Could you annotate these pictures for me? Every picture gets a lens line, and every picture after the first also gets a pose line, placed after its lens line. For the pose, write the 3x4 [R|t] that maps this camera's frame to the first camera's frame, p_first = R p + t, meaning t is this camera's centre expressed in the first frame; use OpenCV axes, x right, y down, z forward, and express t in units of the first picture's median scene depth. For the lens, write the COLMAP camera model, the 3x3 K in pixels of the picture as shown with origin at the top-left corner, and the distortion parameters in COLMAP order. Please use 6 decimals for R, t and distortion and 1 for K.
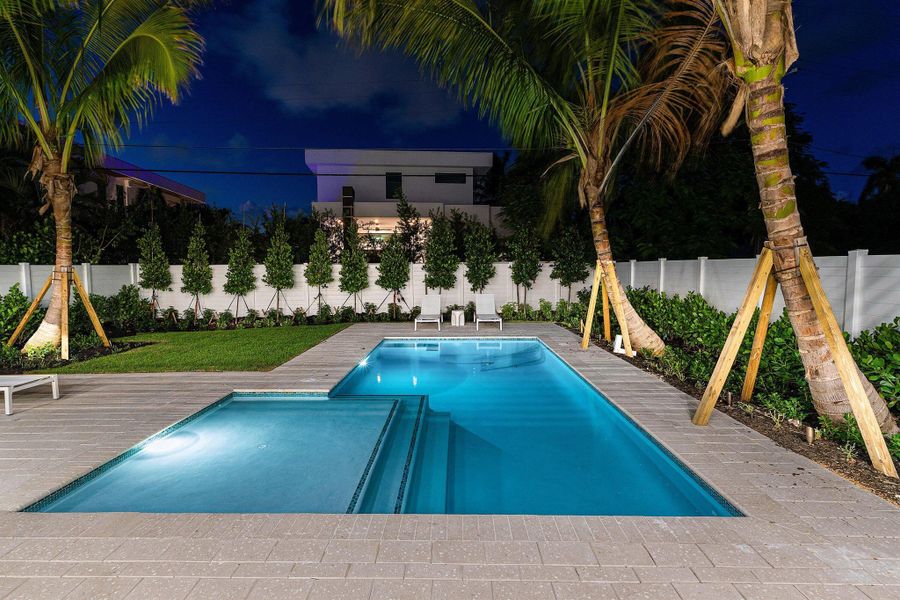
lens RADIAL K [[442.0, 0, 440.3], [0, 442.0, 301.6], [0, 0, 1]] dist [0.009360, 0.000159]
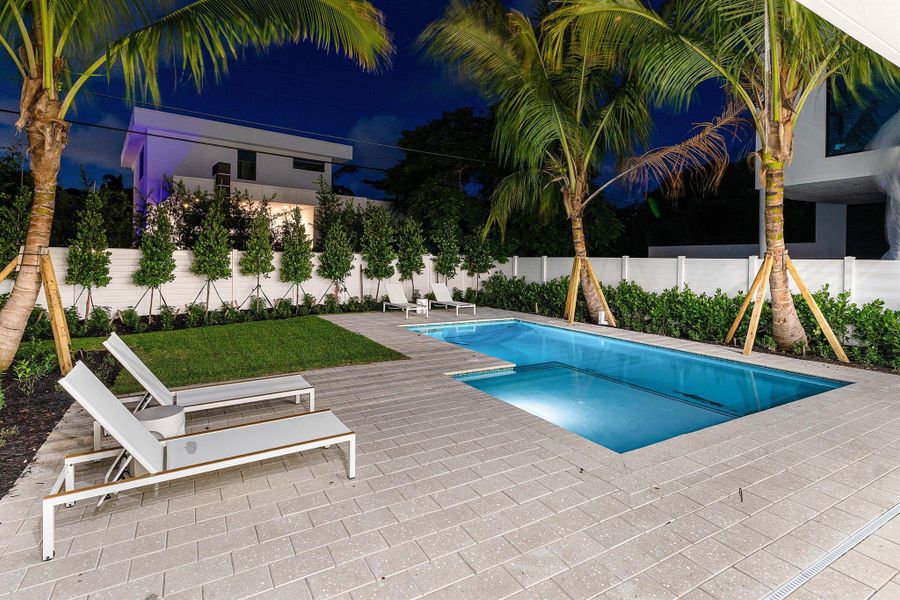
lens RADIAL K [[448.1, 0, 451.0], [0, 448.1, 267.5], [0, 0, 1]] dist [0.002293, 0.000312]
pose [[0.850040, 0.011041, 0.526602, -0.419333], [0.018807, 0.998506, -0.051294, 0.001258], [-0.526382, 0.053506, 0.848563, 0.032127]]
